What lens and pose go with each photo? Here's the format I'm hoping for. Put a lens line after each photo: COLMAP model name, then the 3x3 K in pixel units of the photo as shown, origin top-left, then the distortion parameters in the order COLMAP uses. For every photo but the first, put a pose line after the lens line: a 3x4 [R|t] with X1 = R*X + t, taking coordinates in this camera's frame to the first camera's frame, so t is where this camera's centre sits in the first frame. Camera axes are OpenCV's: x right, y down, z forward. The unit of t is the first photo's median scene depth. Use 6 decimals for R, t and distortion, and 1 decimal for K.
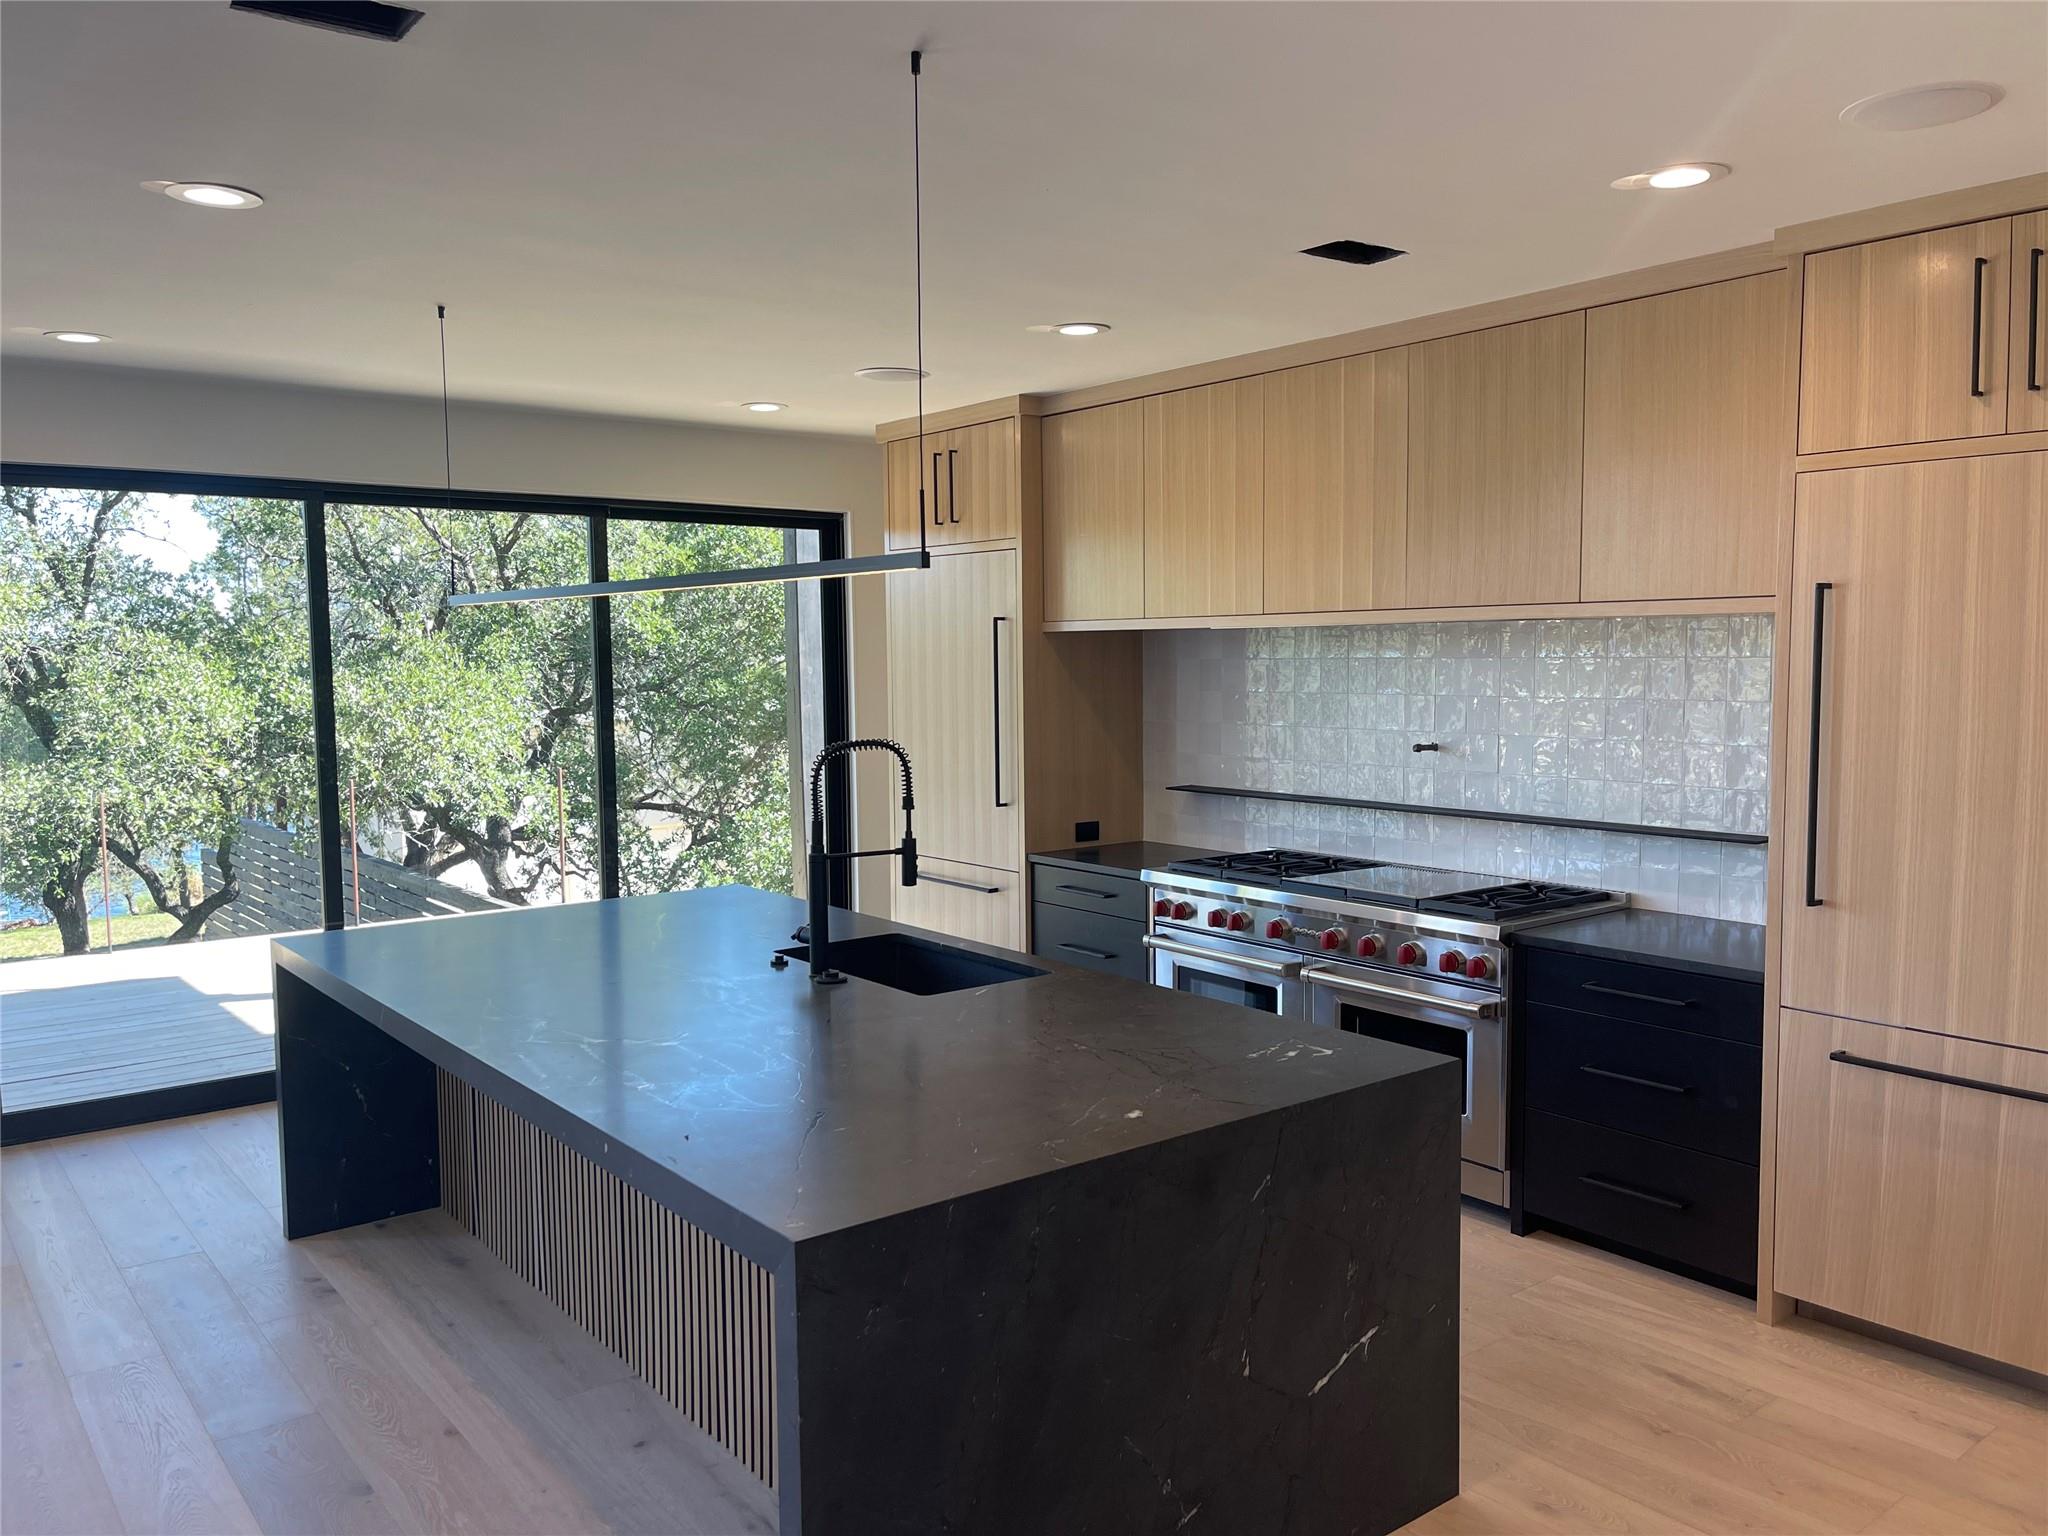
lens RADIAL K [[1545.5, 0, 1033.5], [0, 1545.5, 782.7], [0, 0, 1]] dist [0.065810, -0.085772]
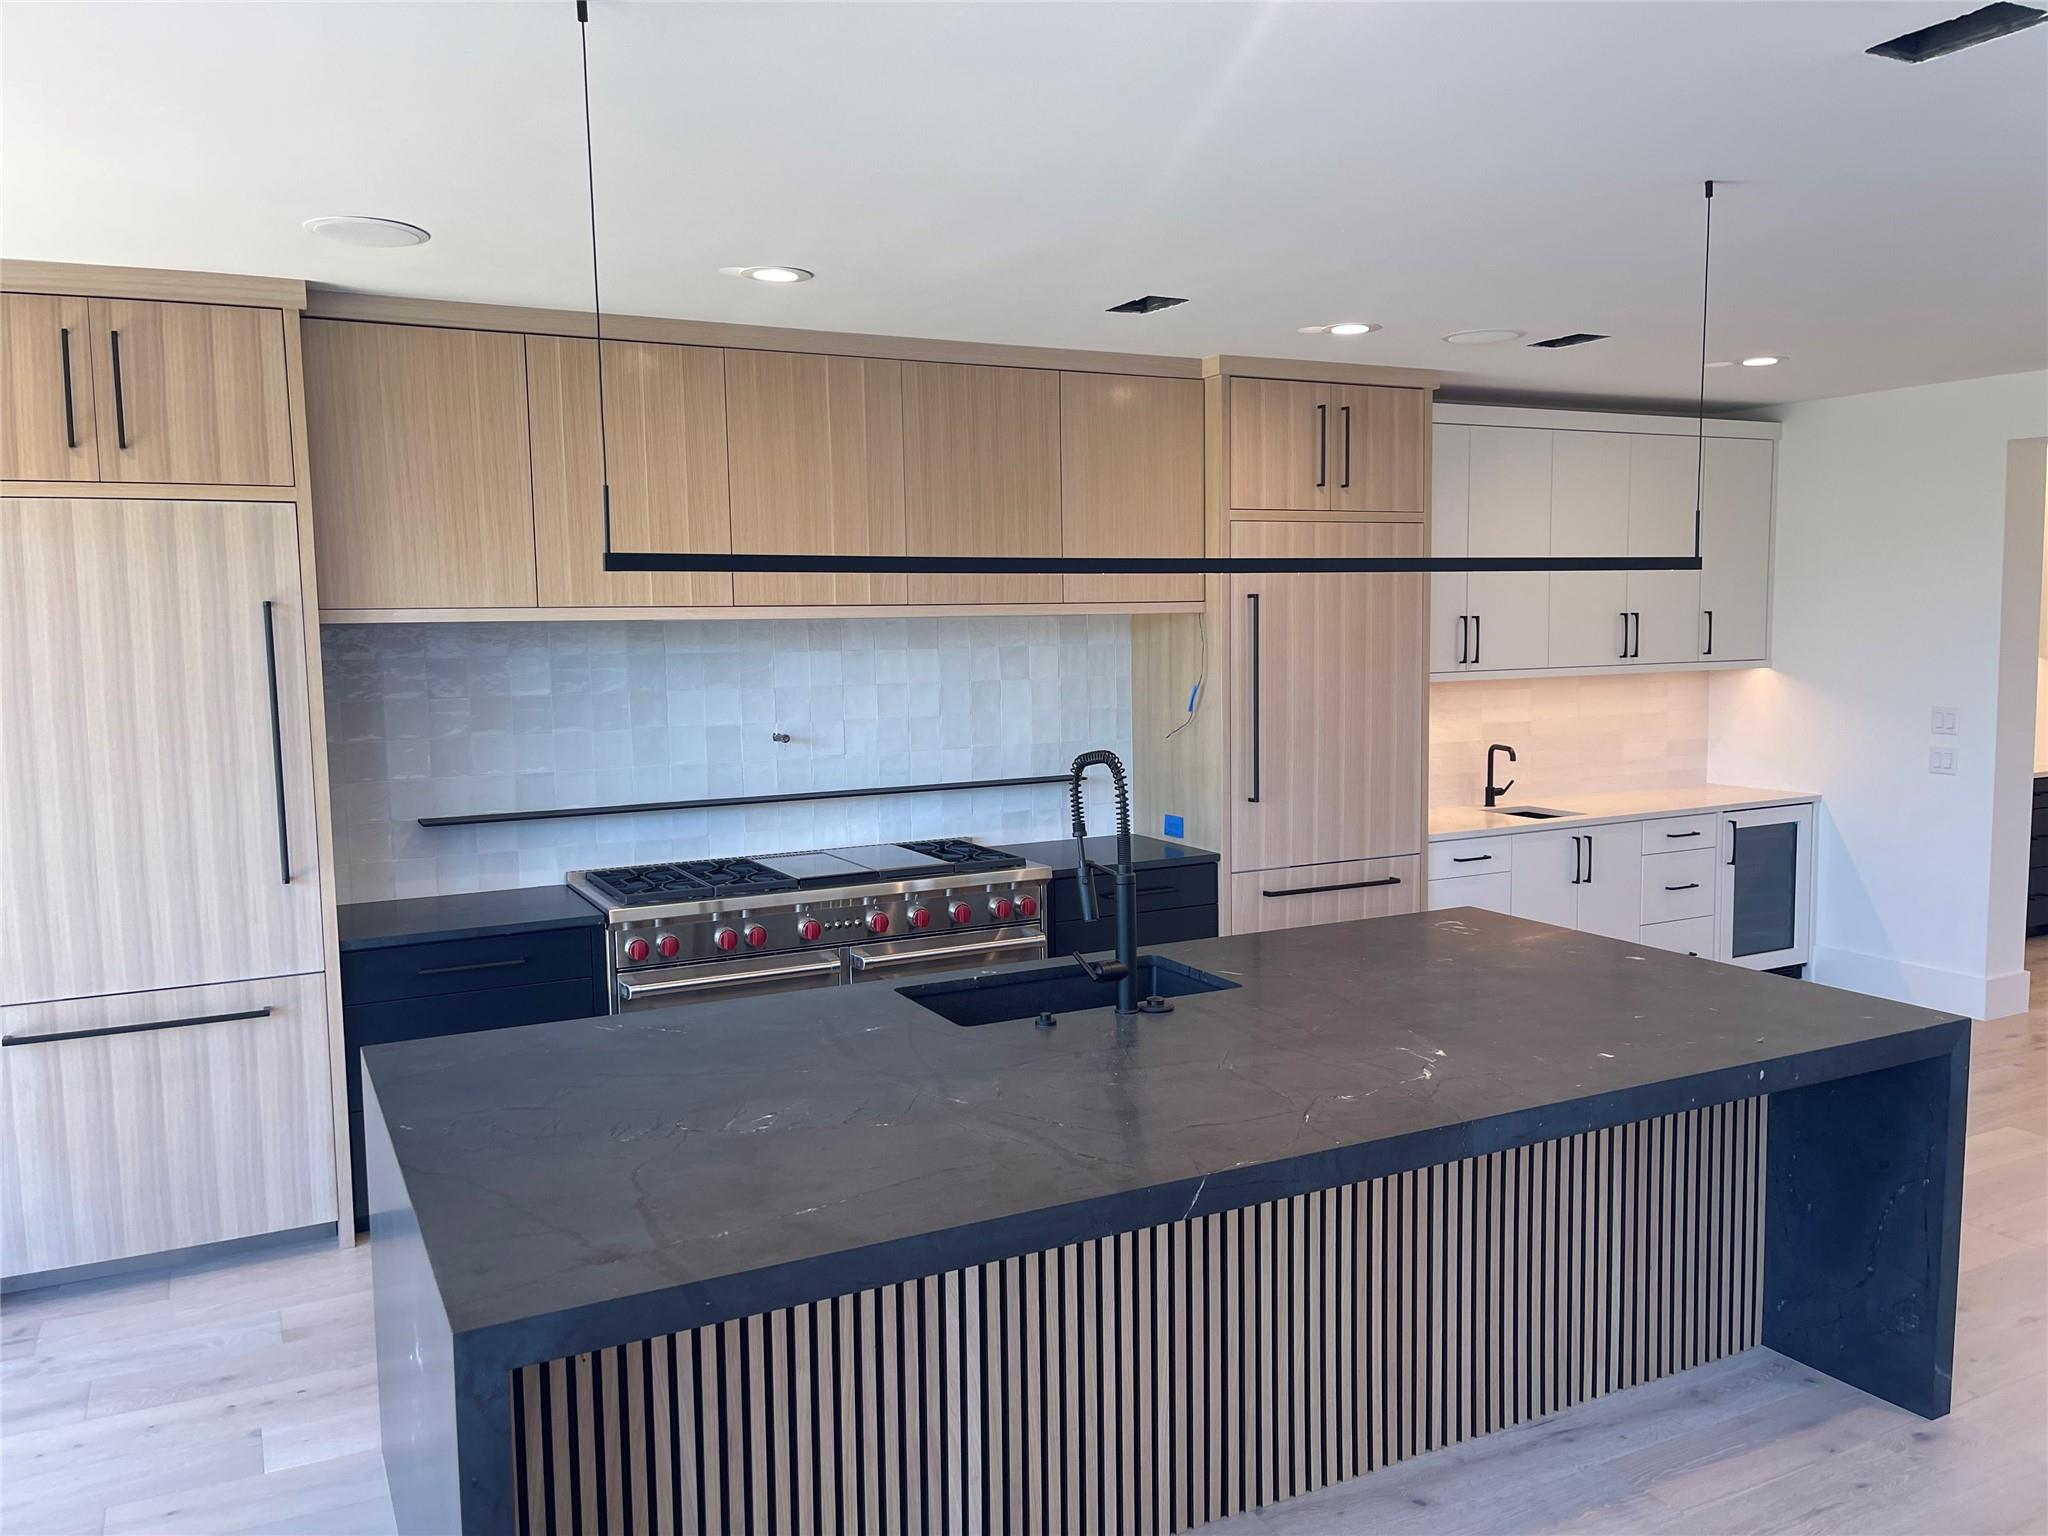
lens RADIAL K [[1545.5, 0, 1033.5], [0, 1545.5, 782.7], [0, 0, 1]] dist [0.065810, -0.085772]
pose [[0.193254, -0.095704, 0.976470, -0.788494], [0.099437, 0.992017, 0.077548, -0.061832], [-0.976097, 0.082111, 0.201228, 0.685307]]
